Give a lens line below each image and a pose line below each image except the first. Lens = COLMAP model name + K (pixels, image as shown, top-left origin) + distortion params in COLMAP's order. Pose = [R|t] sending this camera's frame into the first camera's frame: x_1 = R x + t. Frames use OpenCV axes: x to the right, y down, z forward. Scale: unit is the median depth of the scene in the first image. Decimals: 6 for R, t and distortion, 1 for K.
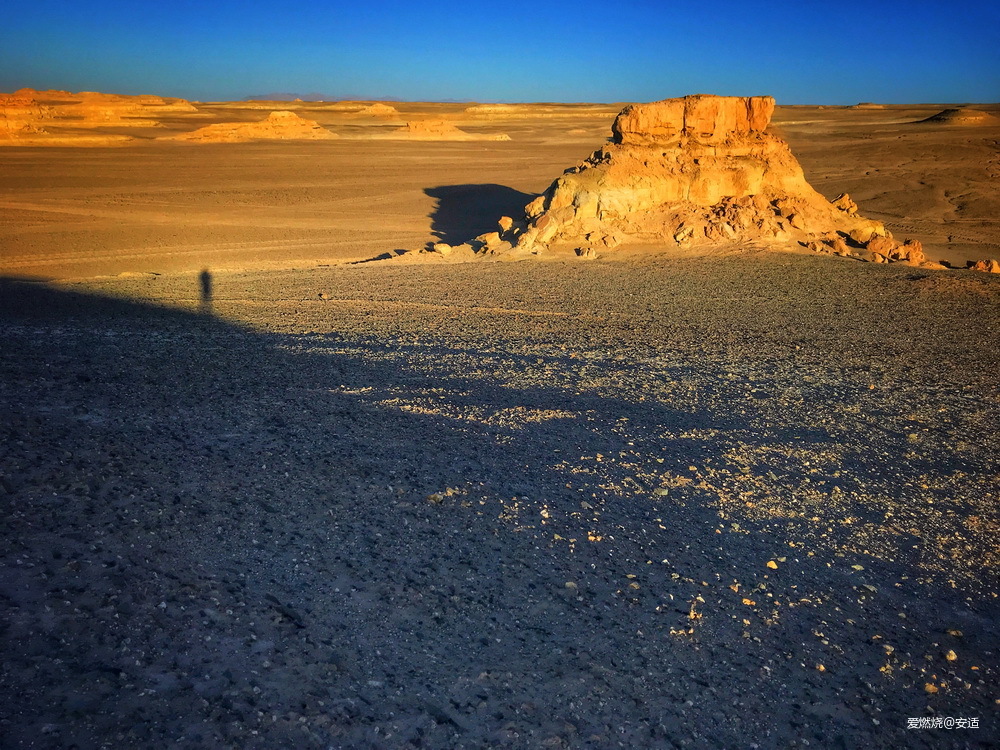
lens RADIAL K [[817.2, 0, 500.0], [0, 817.2, 375.0], [0, 0, 1]] dist [0.038762, -0.001628]
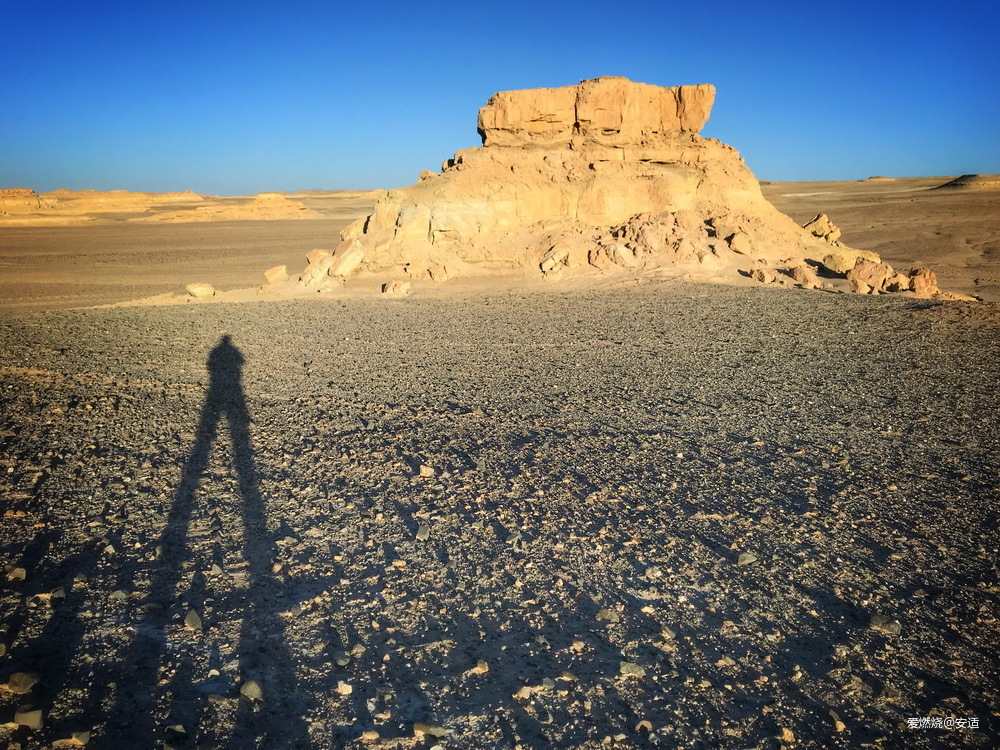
lens RADIAL K [[642.2, 0, 499.7], [0, 642.2, 413.6], [0, 0, 1]] dist [0.049754, -0.042245]
pose [[0.991764, -0.006172, -0.127928, 0.230418], [0.001246, 0.999256, -0.038548, -0.024399], [0.128071, 0.038071, 0.991034, 0.443129]]
